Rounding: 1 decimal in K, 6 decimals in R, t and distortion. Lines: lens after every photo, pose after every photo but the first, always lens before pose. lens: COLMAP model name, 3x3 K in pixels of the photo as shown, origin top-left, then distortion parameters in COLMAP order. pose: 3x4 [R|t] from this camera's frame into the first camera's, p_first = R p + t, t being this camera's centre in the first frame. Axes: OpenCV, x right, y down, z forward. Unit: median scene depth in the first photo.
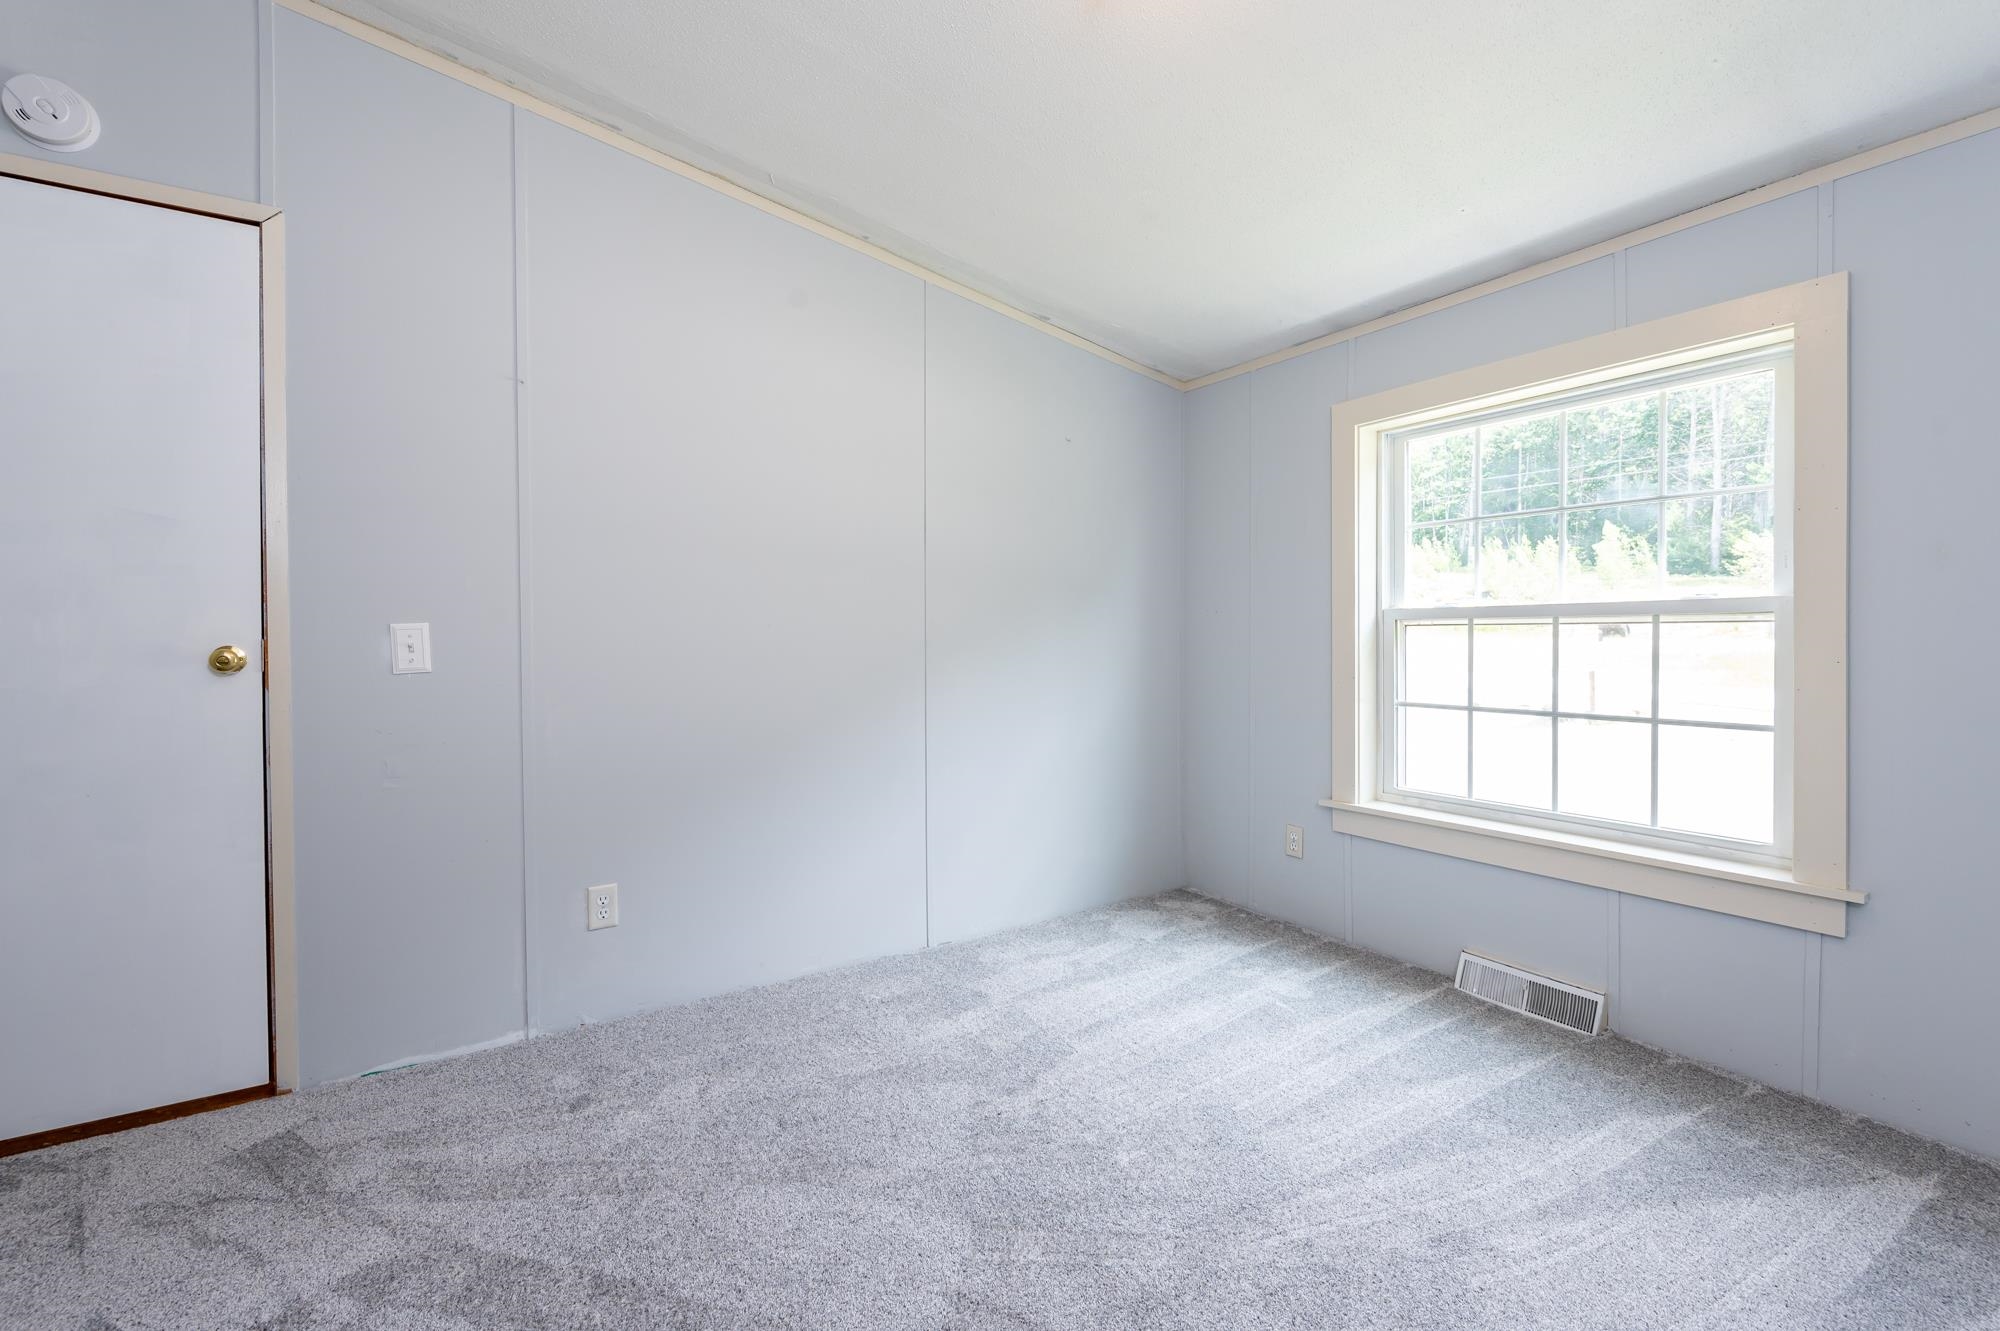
lens RADIAL K [[822.0, 0, 992.4], [0, 822.0, 638.8], [0, 0, 1]] dist [-0.048707, 0.013076]
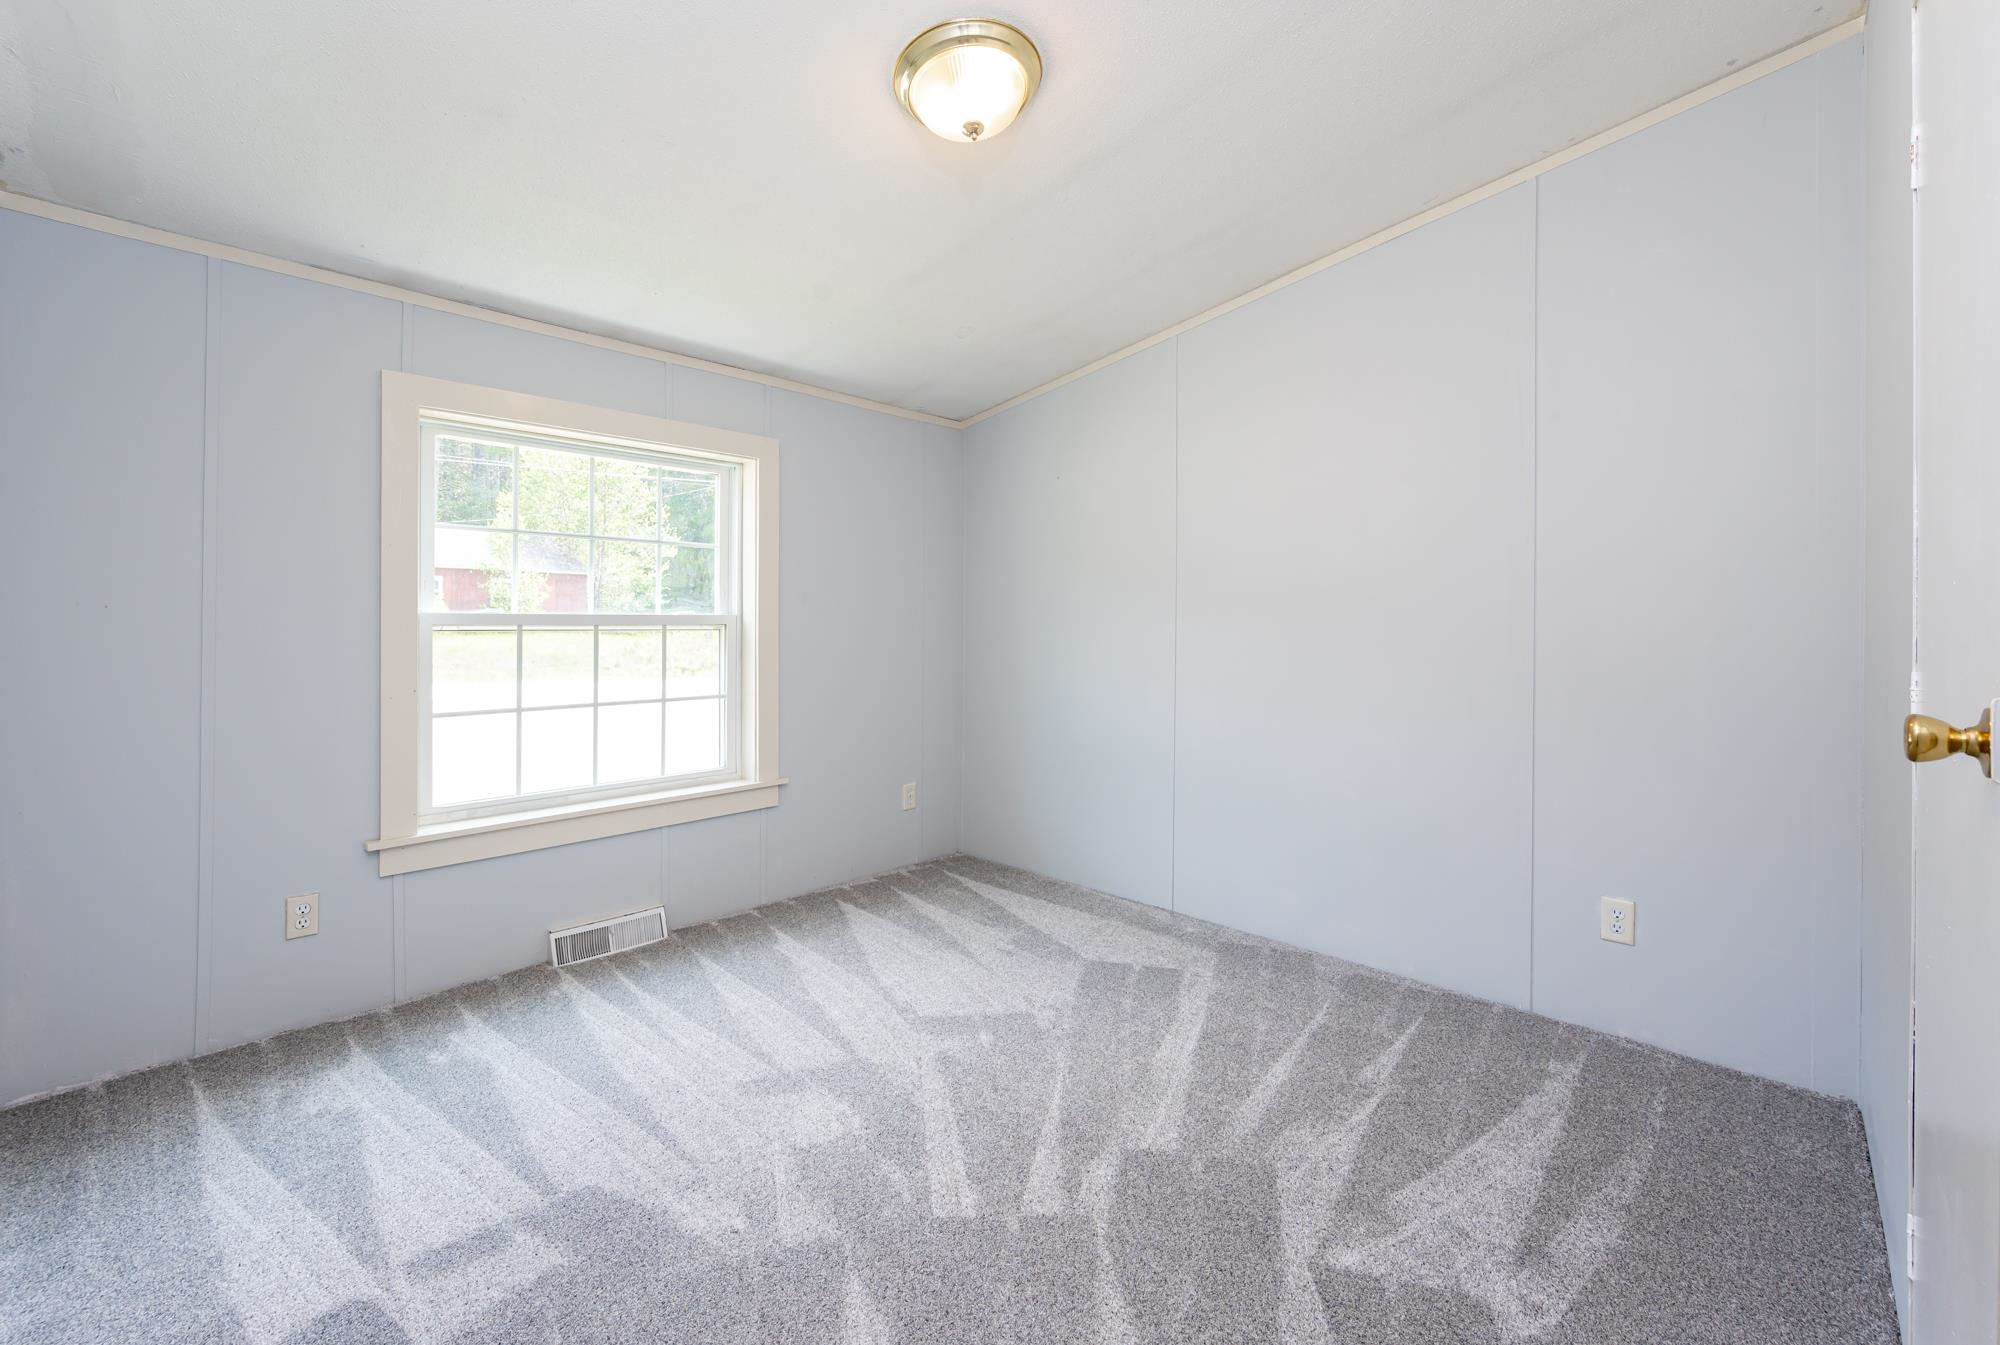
lens RADIAL K [[794.4, 0, 996.8], [0, 794.4, 625.1], [0, 0, 1]] dist [-0.000935, -0.000108]
pose [[-0.203255, 0.011855, 0.979054, -0.598181], [0.010791, 0.999893, -0.009867, -0.008501], [-0.979066, 0.008560, -0.203361, 0.643548]]
